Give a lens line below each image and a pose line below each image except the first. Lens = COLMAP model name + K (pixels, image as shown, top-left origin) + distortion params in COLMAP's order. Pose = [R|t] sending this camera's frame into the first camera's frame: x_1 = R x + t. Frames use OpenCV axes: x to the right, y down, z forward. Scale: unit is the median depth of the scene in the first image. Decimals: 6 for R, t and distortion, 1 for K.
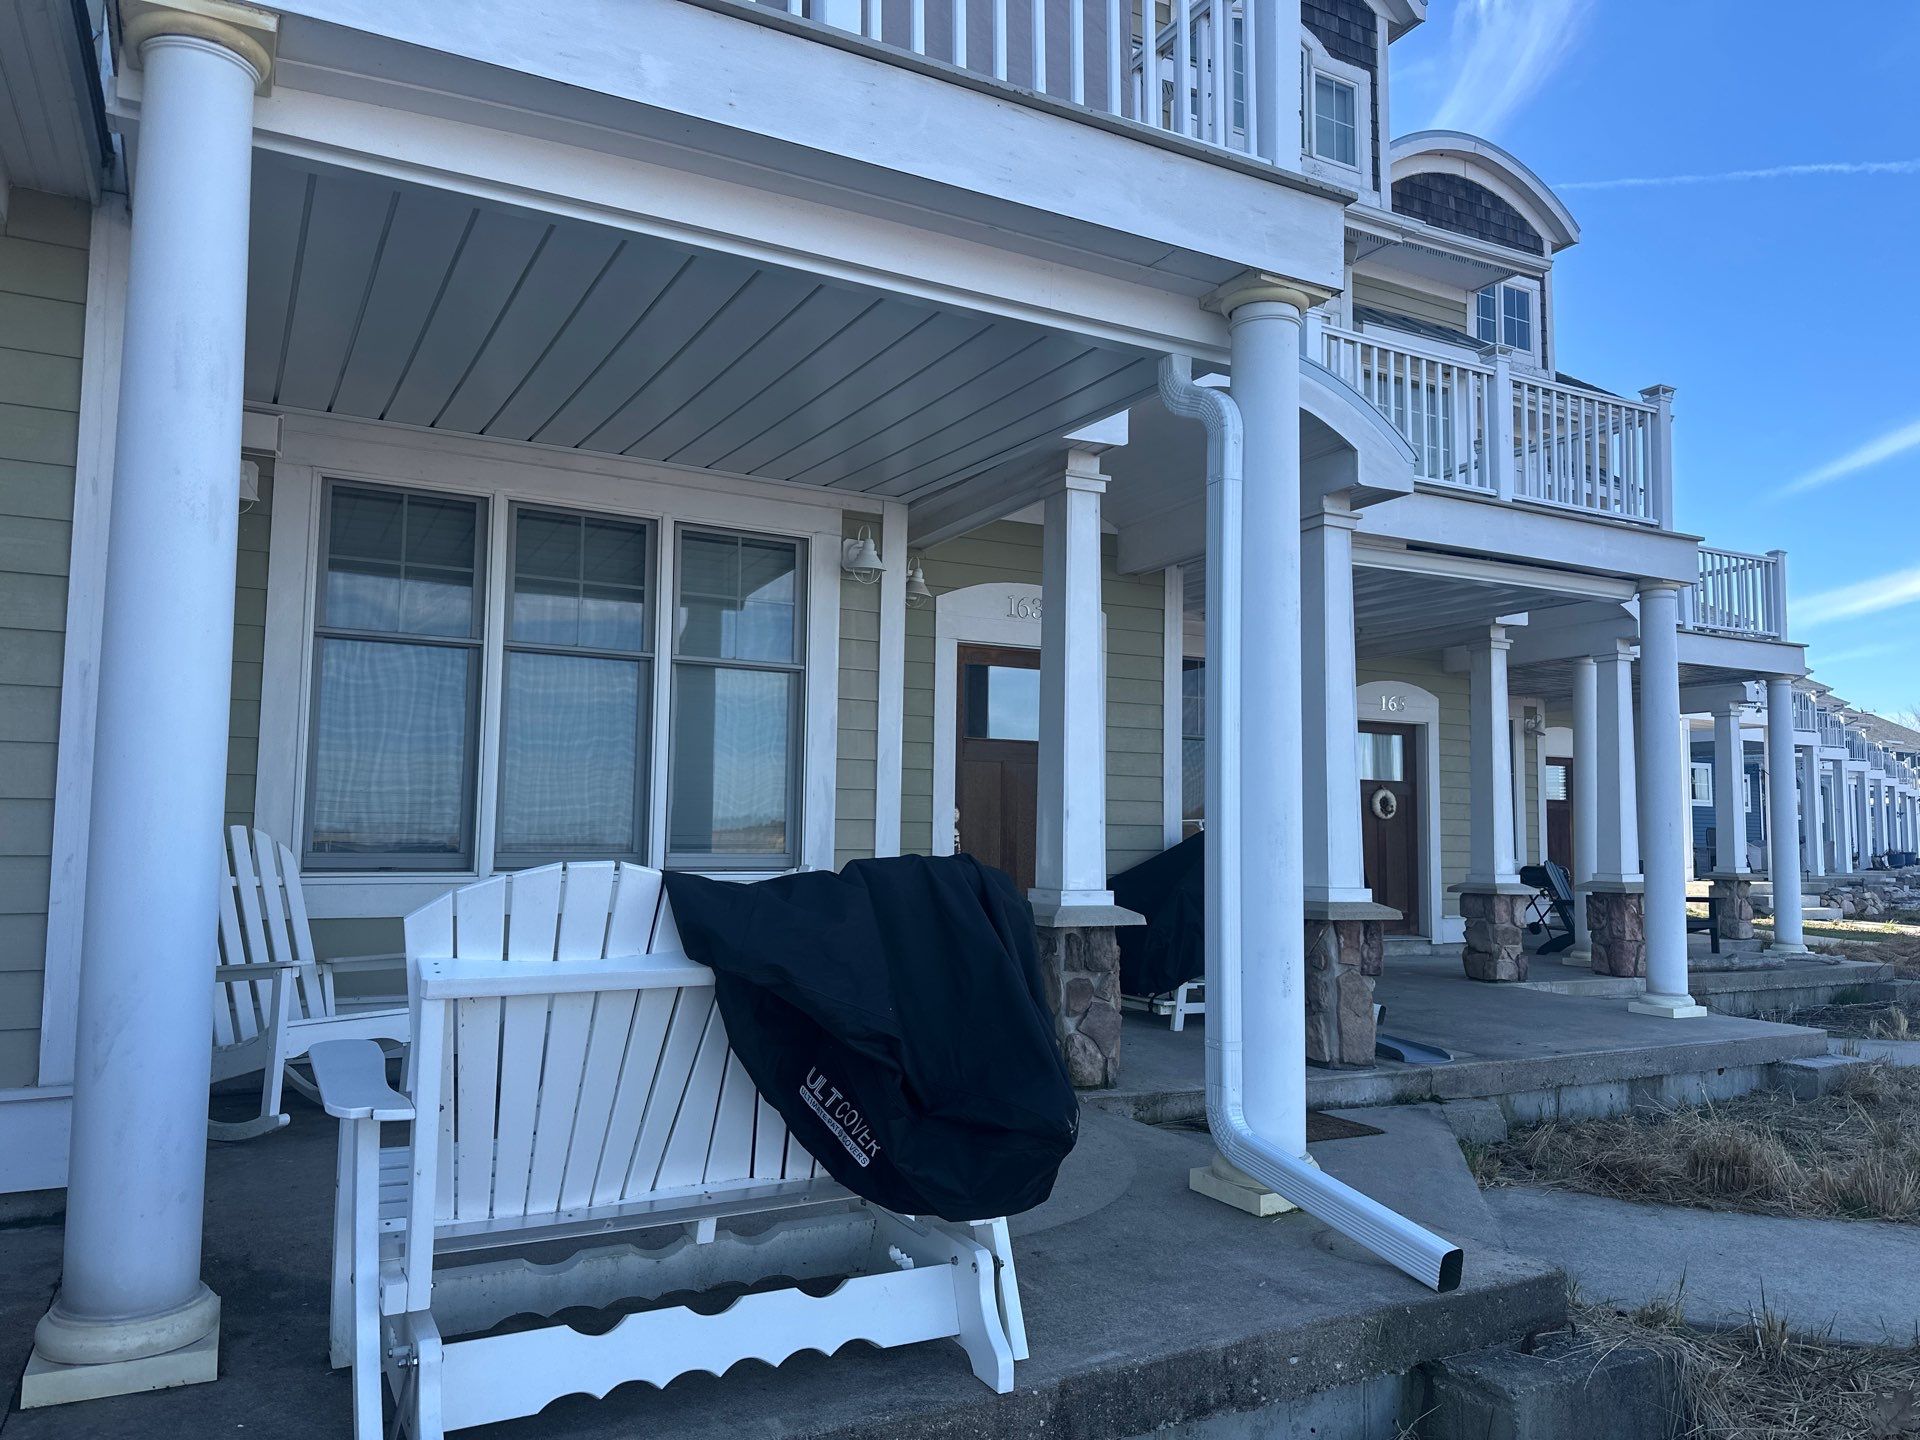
lens RADIAL K [[1340.5, 0, 960.0], [0, 1340.5, 720.0], [0, 0, 1]] dist [0.110923, -0.125919]
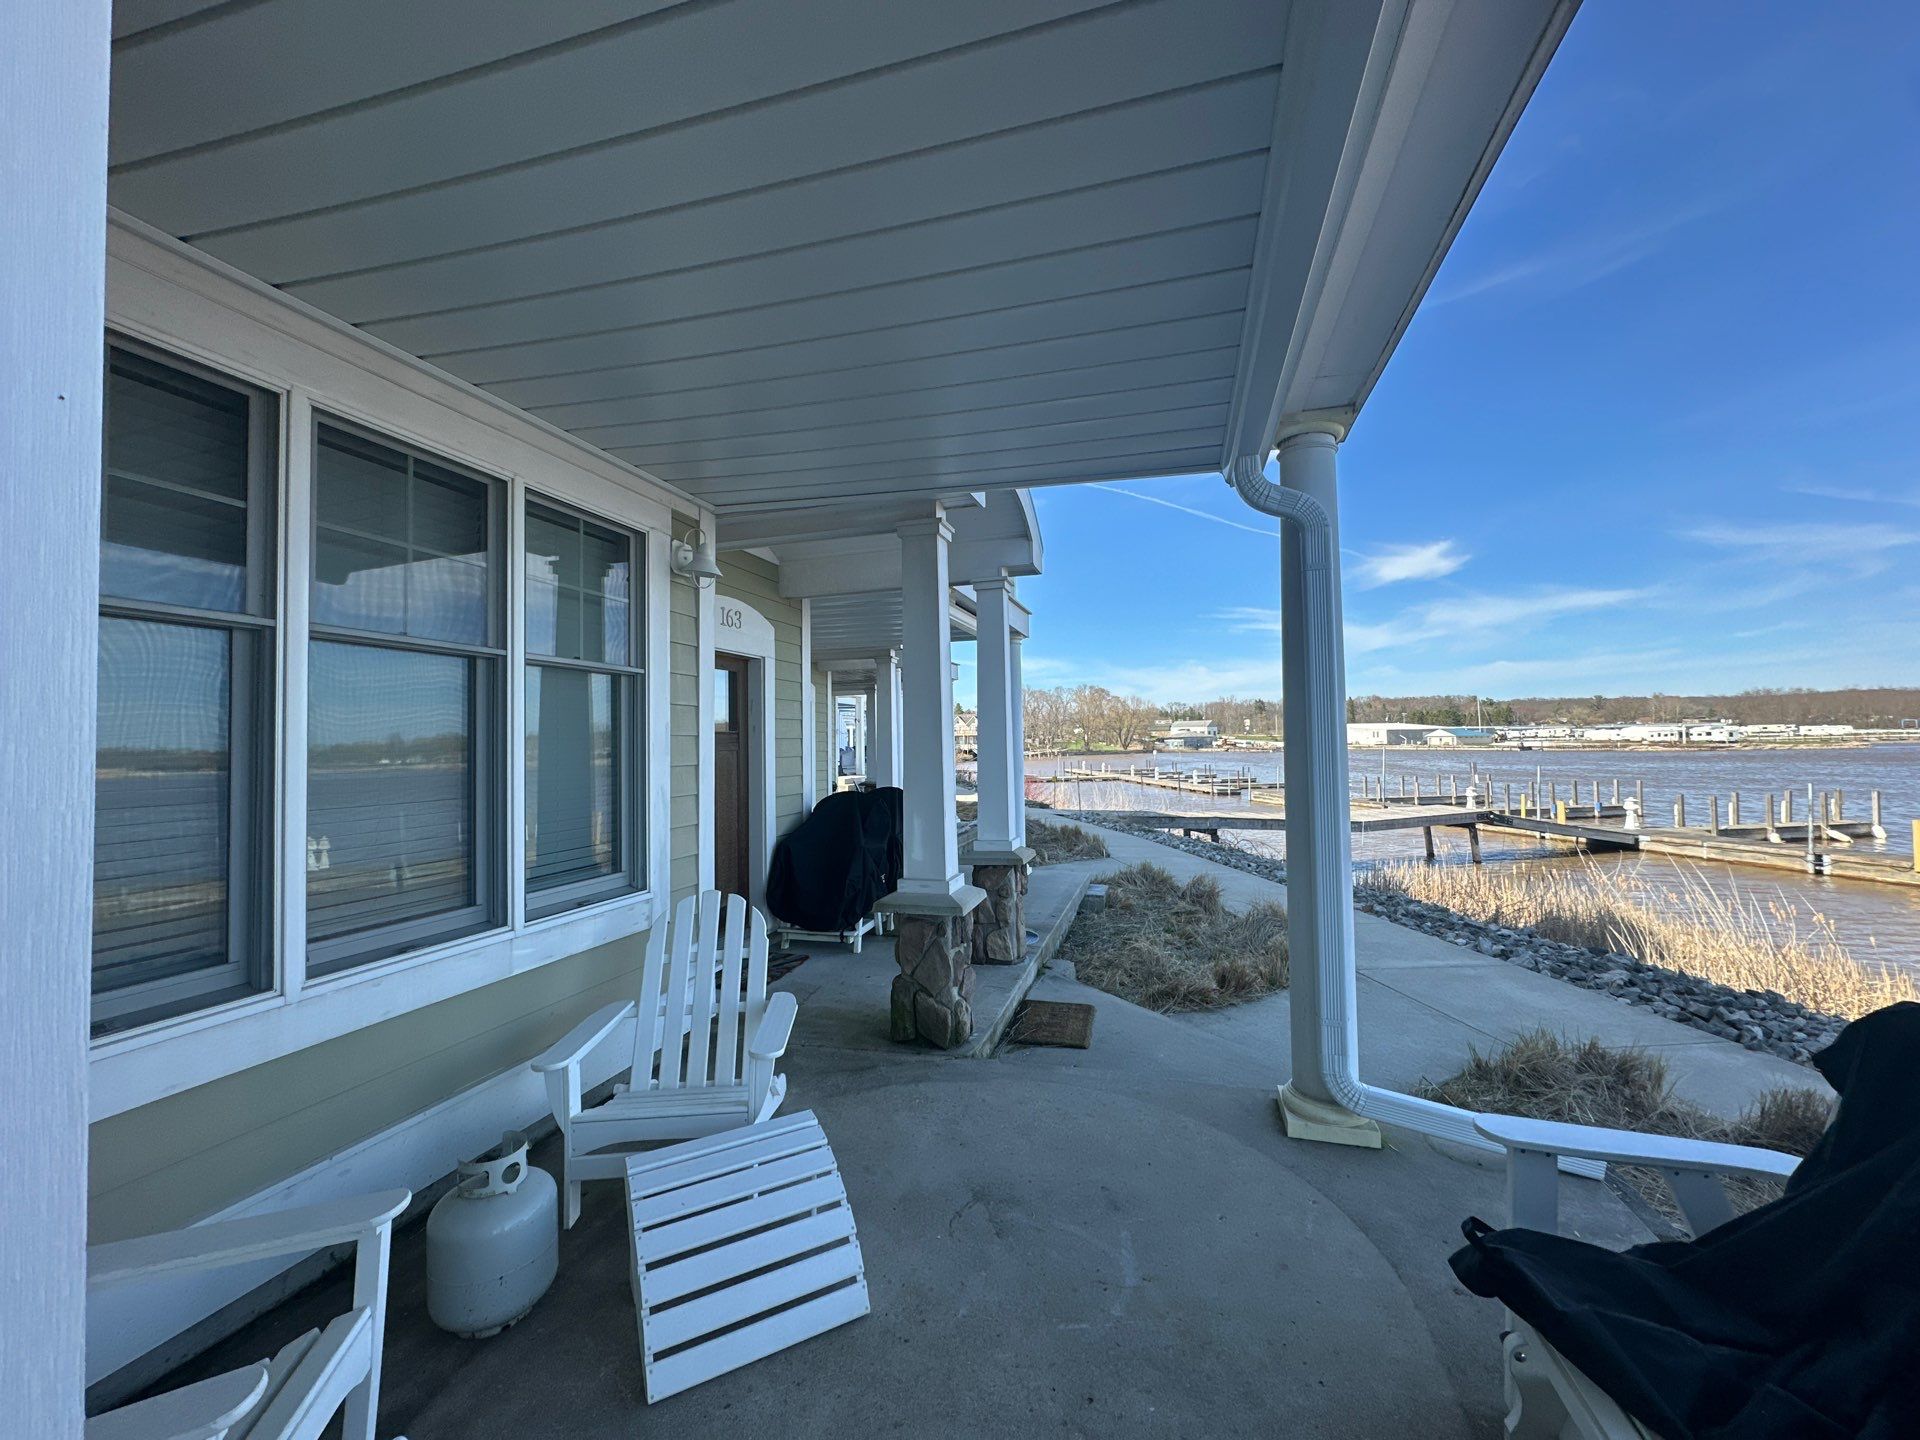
lens RADIAL K [[790.5, 0, 963.2], [0, 790.5, 707.7], [0, 0, 1]] dist [-0.002487, -0.000227]
pose [[0.684375, 0.013083, 0.729013, -0.416619], [-0.041011, 0.998947, 0.020573, -0.040218], [-0.727976, -0.043977, 0.684191, 0.533679]]
